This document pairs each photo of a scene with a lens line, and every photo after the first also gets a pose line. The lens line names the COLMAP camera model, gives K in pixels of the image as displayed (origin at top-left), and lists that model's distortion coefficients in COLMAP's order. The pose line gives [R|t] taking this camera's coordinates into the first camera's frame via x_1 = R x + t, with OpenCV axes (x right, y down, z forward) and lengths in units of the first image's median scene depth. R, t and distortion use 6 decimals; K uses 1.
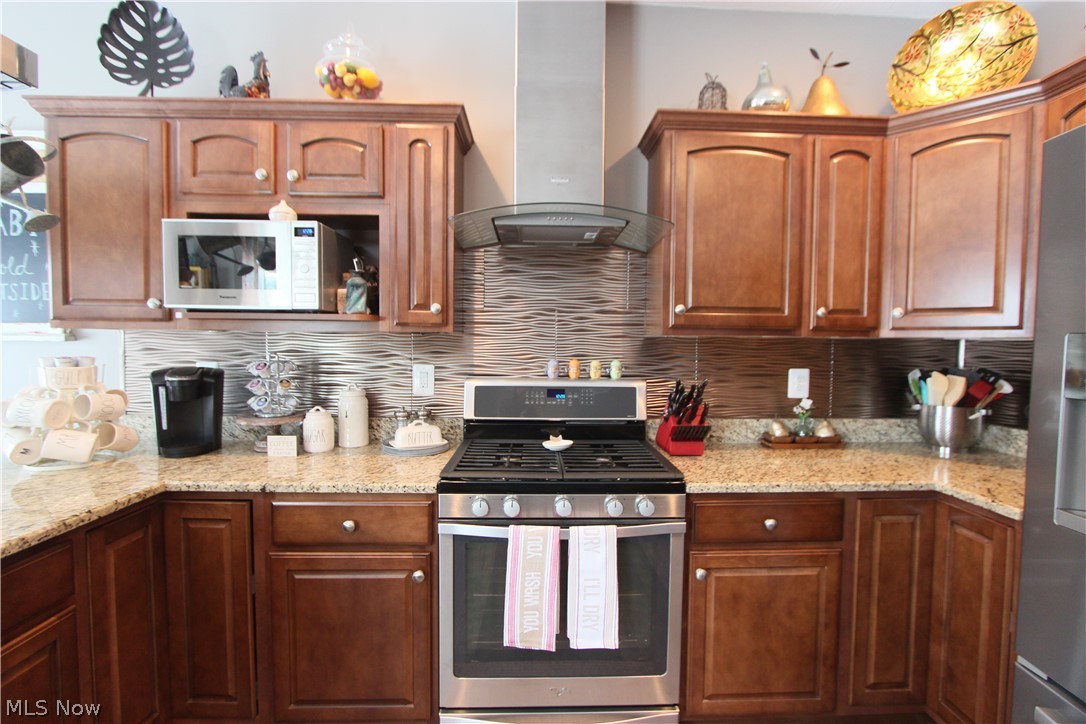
lens RADIAL K [[502.7, 0, 551.7], [0, 502.7, 366.1], [0, 0, 1]] dist [-0.023940, 0.006846]
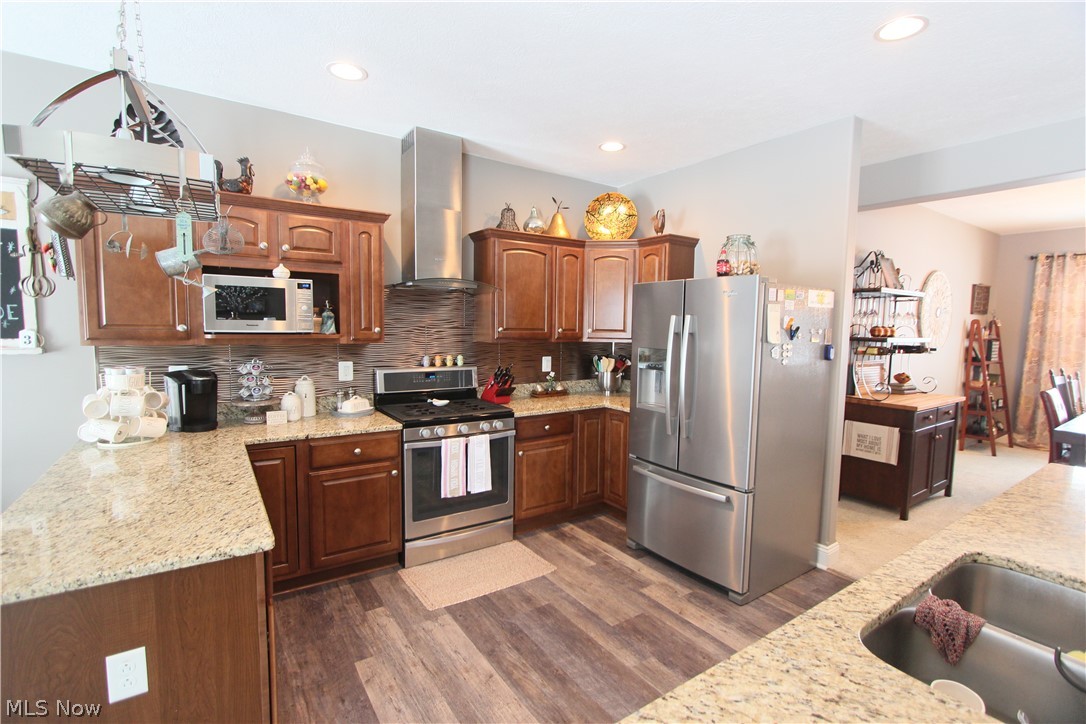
lens RADIAL K [[502.7, 0, 551.7], [0, 502.7, 366.1], [0, 0, 1]] dist [-0.023940, 0.006846]
pose [[0.843036, -0.041622, 0.536244, -0.681985], [0.018033, 0.998628, 0.049162, -0.067232], [-0.537555, -0.031776, 0.842630, -0.831874]]
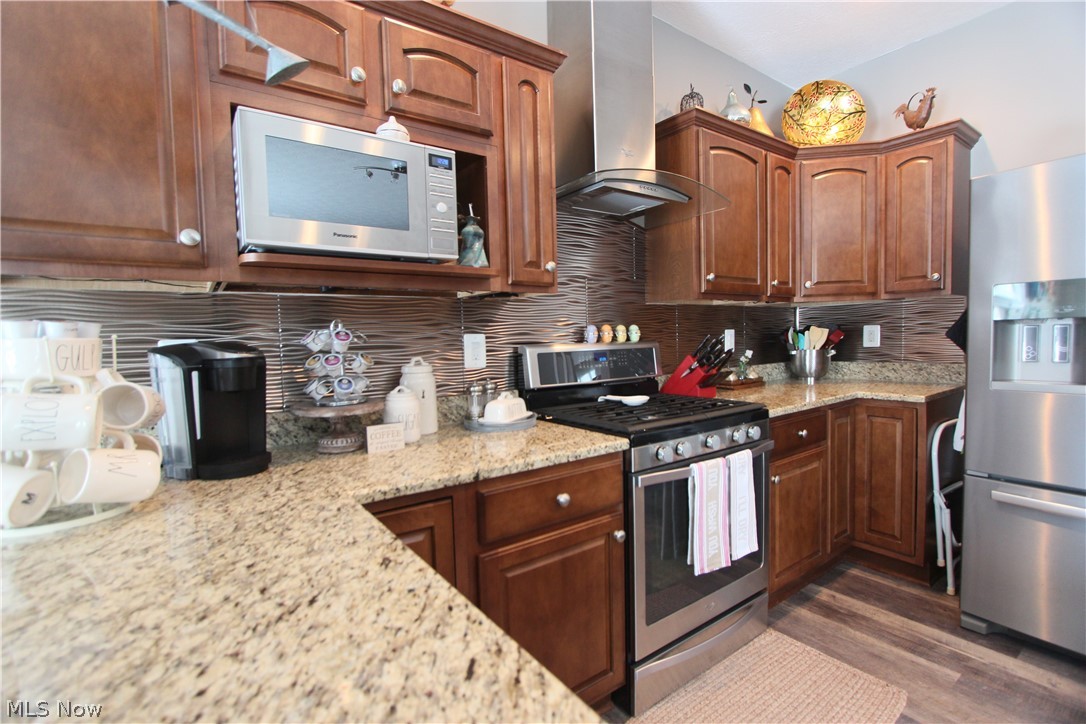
lens RADIAL K [[502.7, 0, 551.7], [0, 502.7, 366.1], [0, 0, 1]] dist [-0.023940, 0.006846]
pose [[0.826259, -0.065776, 0.559436, -0.795142], [0.060695, 0.997773, 0.027671, 0.046775], [-0.560010, 0.011092, 0.828411, 0.227448]]
